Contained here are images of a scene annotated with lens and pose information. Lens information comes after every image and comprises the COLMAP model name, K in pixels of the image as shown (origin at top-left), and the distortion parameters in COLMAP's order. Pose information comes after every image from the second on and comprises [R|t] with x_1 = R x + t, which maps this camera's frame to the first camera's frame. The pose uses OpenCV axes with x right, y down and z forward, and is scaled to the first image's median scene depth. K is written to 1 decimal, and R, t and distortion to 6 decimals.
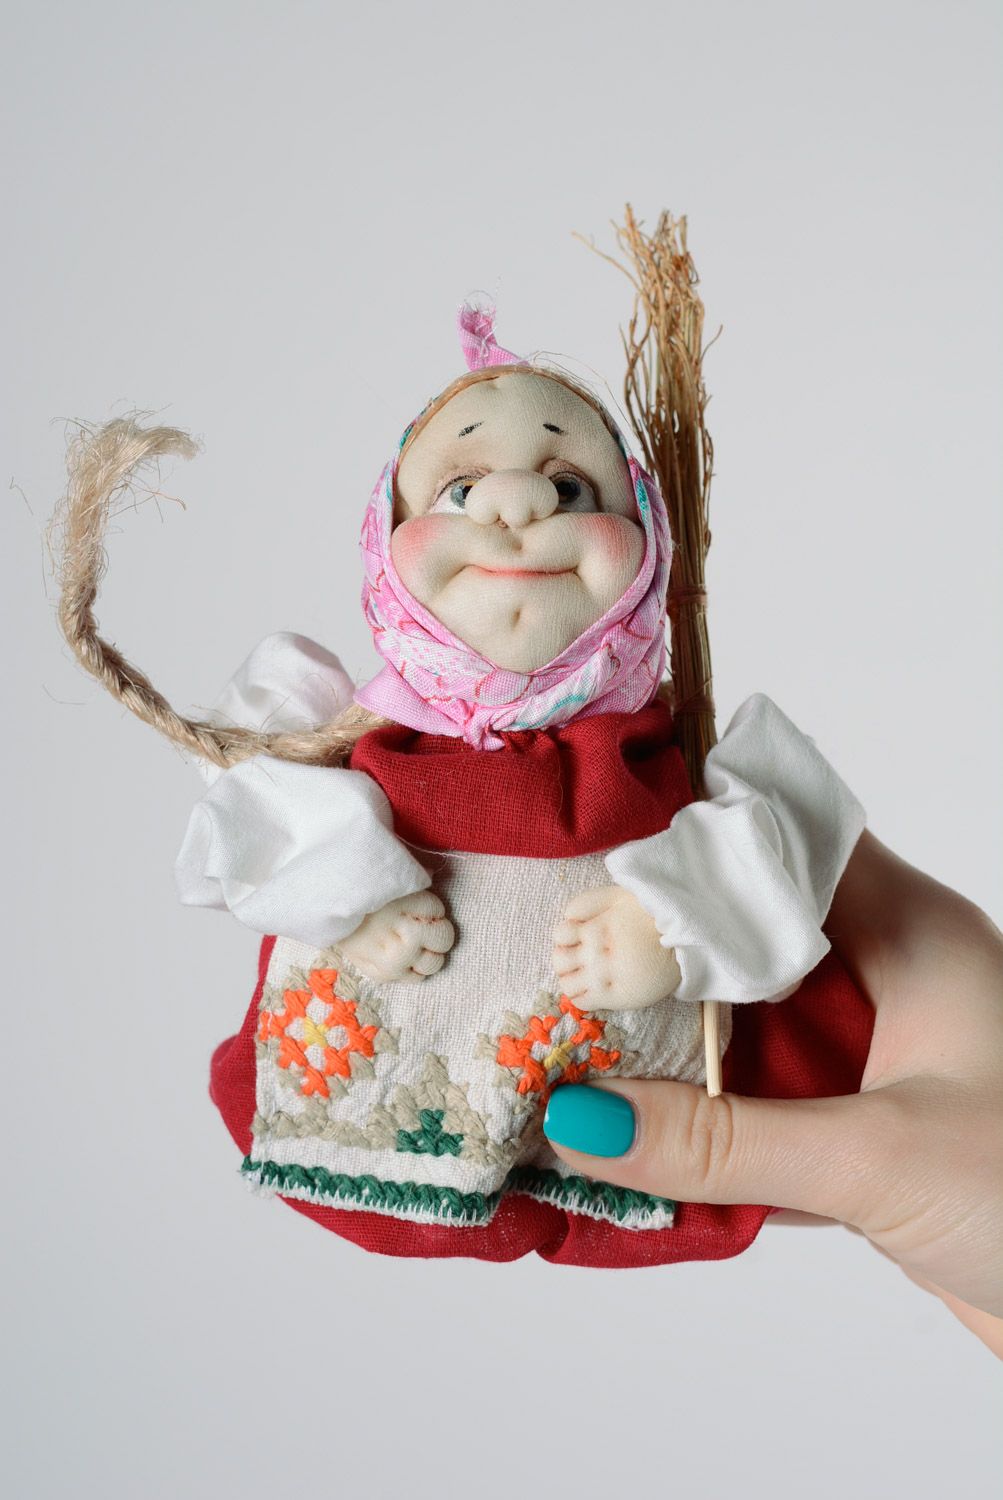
lens RADIAL K [[4383.3, 0, 501.5], [0, 4383.3, 750.0], [0, 0, 1]] dist [0.125395, 0.519363]
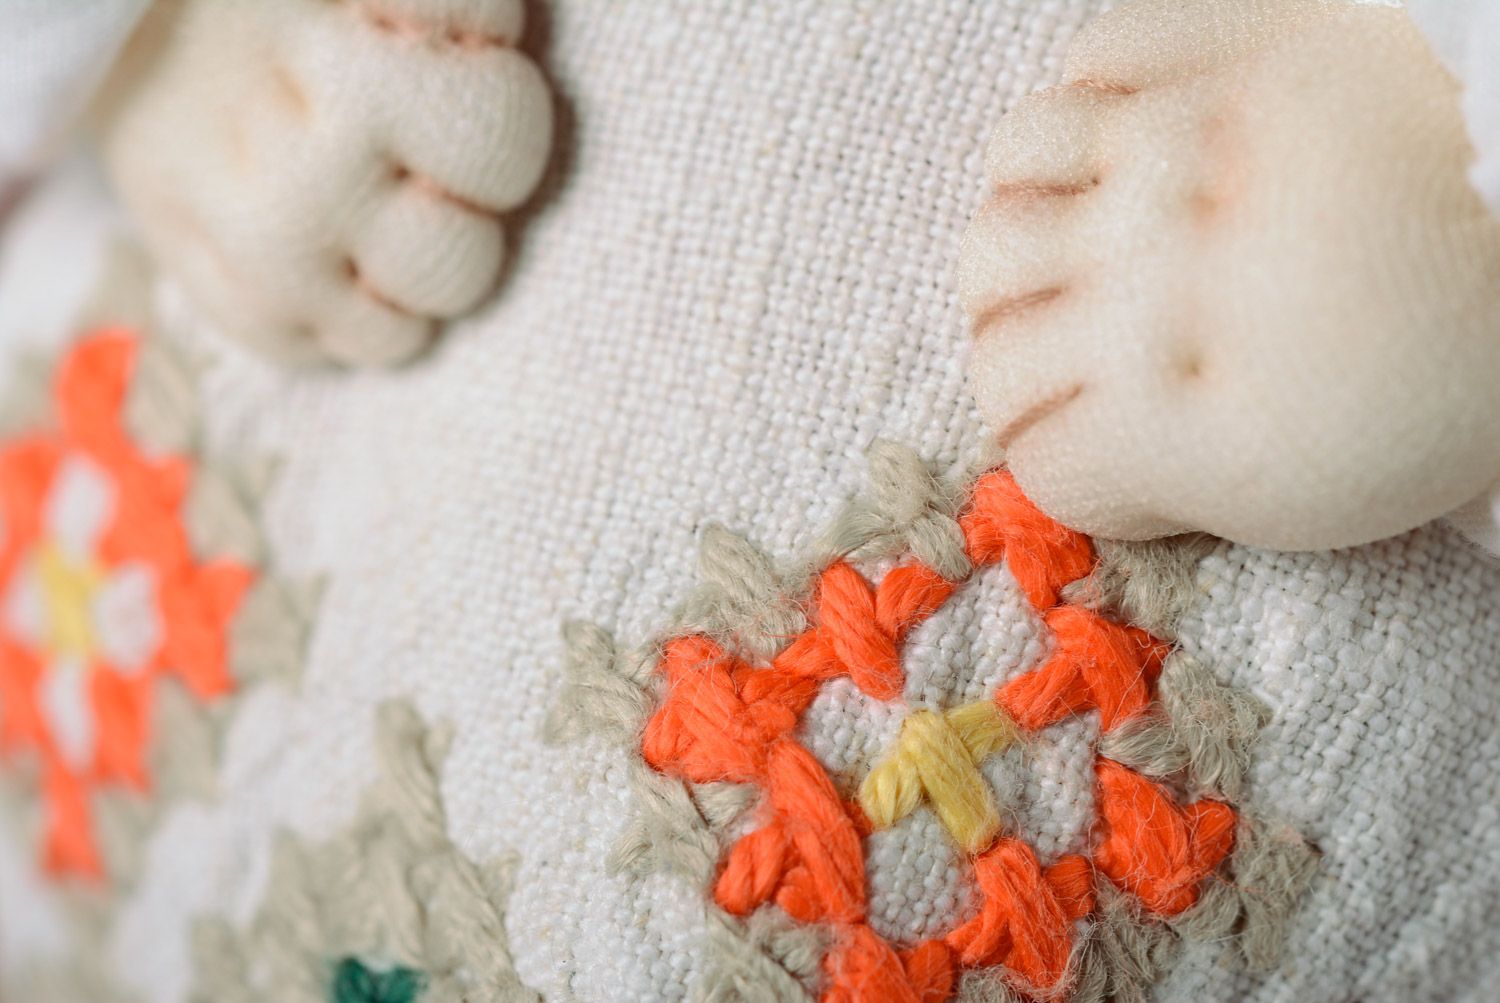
lens RADIAL K [[4383.3, 0, 750.0], [0, 4383.3, 501.5], [0, 0, 1]] dist [0.125395, 0.519363]
pose [[0.992357, 0.119497, -0.030799, 0.009229], [-0.110510, 0.971622, 0.209139, 0.013459], [0.054916, -0.204137, 0.977401, 0.784582]]
